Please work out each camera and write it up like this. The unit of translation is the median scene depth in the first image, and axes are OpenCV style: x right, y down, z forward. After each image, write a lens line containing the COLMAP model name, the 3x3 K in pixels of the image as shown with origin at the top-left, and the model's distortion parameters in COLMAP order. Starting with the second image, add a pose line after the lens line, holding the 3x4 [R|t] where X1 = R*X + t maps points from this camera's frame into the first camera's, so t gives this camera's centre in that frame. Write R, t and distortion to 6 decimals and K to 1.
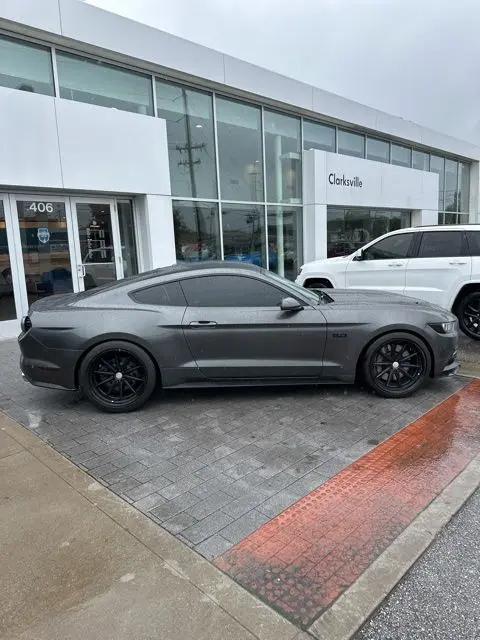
lens RADIAL K [[448.4, 0, 240.0], [0, 448.4, 320.0], [0, 0, 1]] dist [0.038152, -0.054579]
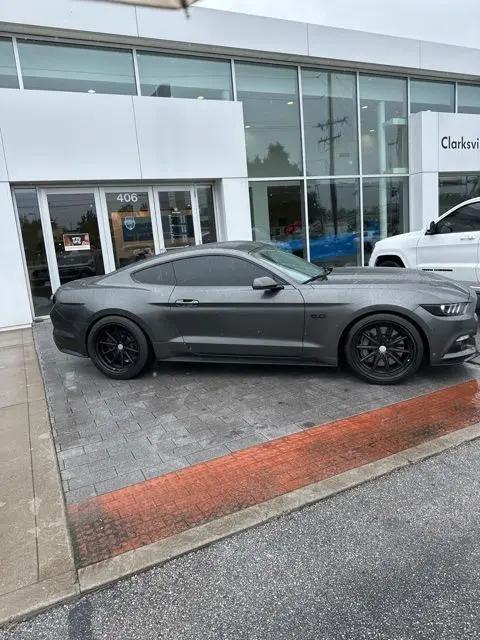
lens RADIAL K [[448.4, 0, 240.0], [0, 448.4, 320.0], [0, 0, 1]] dist [0.038152, -0.054579]
pose [[0.945101, 0.025482, -0.325782, 0.365801], [-0.011098, 0.998883, 0.045936, 0.001175], [0.326589, -0.039799, 0.944328, 0.034901]]
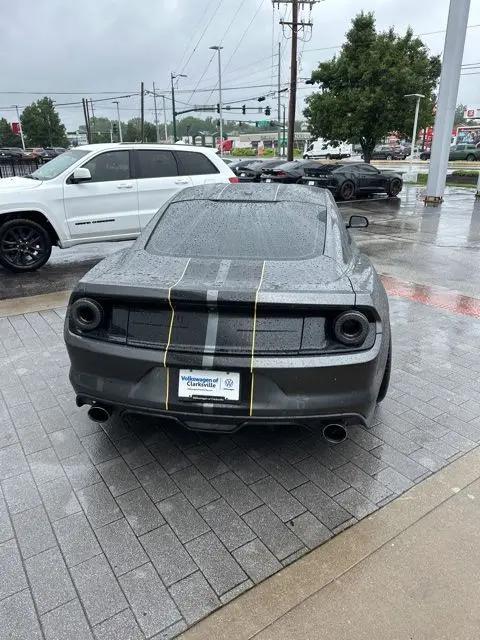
lens RADIAL K [[448.4, 0, 240.0], [0, 448.4, 320.0], [0, 0, 1]] dist [0.038152, -0.054579]
pose [[0.192157, -0.309141, 0.931401, -0.907577], [0.159412, 0.946315, 0.281203, -0.151829], [-0.968330, 0.094442, 0.231122, 1.035470]]
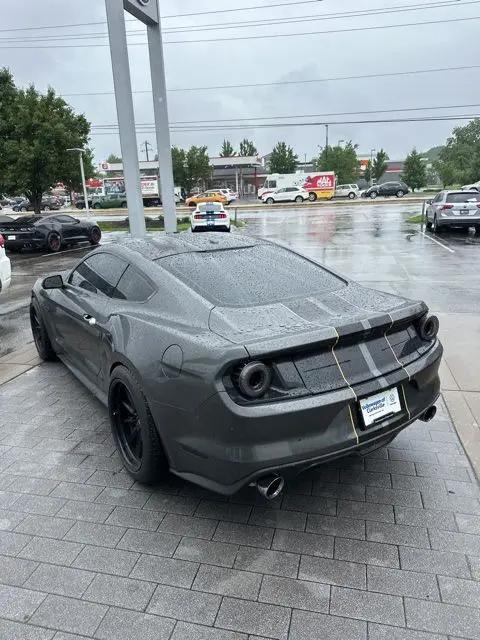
lens RADIAL K [[444.1, 0, 240.0], [0, 444.1, 320.0], [0, 0, 1]] dist [0.080944, -0.136051]
pose [[-0.507769, -0.178532, 0.842791, -0.832645], [0.198490, 0.927726, 0.316112, -0.244276], [-0.838315, 0.327798, -0.435634, 1.498935]]
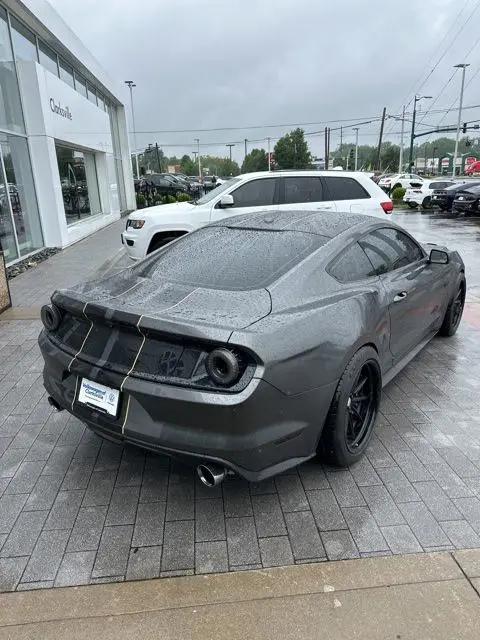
lens RADIAL K [[445.7, 0, 240.3], [0, 445.7, 316.4], [0, 0, 1]] dist [0.065613, -0.106442]
pose [[0.635626, -0.203489, 0.744696, -0.758395], [0.125896, 0.979045, 0.160067, -0.110398], [-0.761663, -0.007988, 0.647924, 0.738819]]
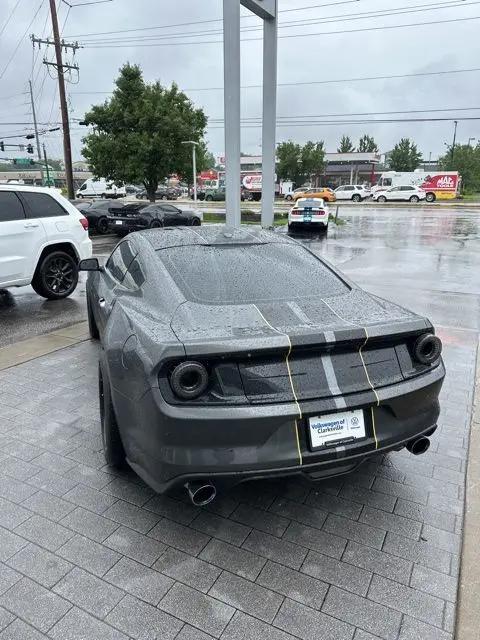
lens RADIAL K [[445.7, 0, 240.3], [0, 445.7, 316.4], [0, 0, 1]] dist [0.065613, -0.106442]
pose [[-0.287093, -0.222315, 0.931748, -0.876823], [0.165564, 0.946540, 0.276859, -0.214044], [-0.943486, 0.233748, -0.234938, 1.352504]]
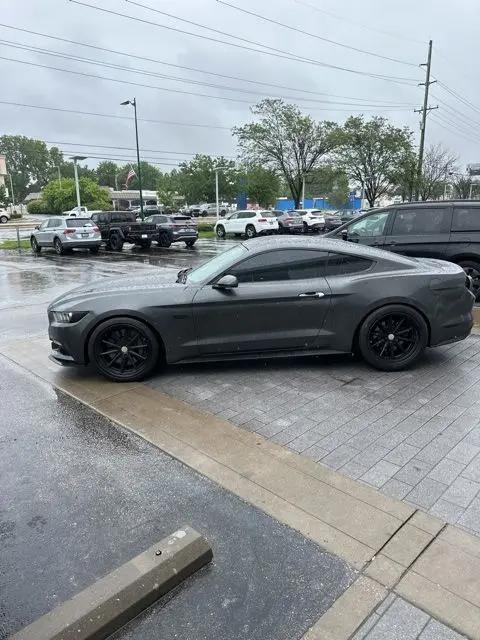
lens RADIAL K [[448.4, 0, 240.0], [0, 448.4, 320.0], [0, 0, 1]] dist [0.038152, -0.054579]
pose [[-0.998690, 0.043075, 0.027607, 0.026449], [0.050468, 0.918017, 0.393316, -0.411077], [-0.008402, 0.394194, -0.918989, 2.319473]]
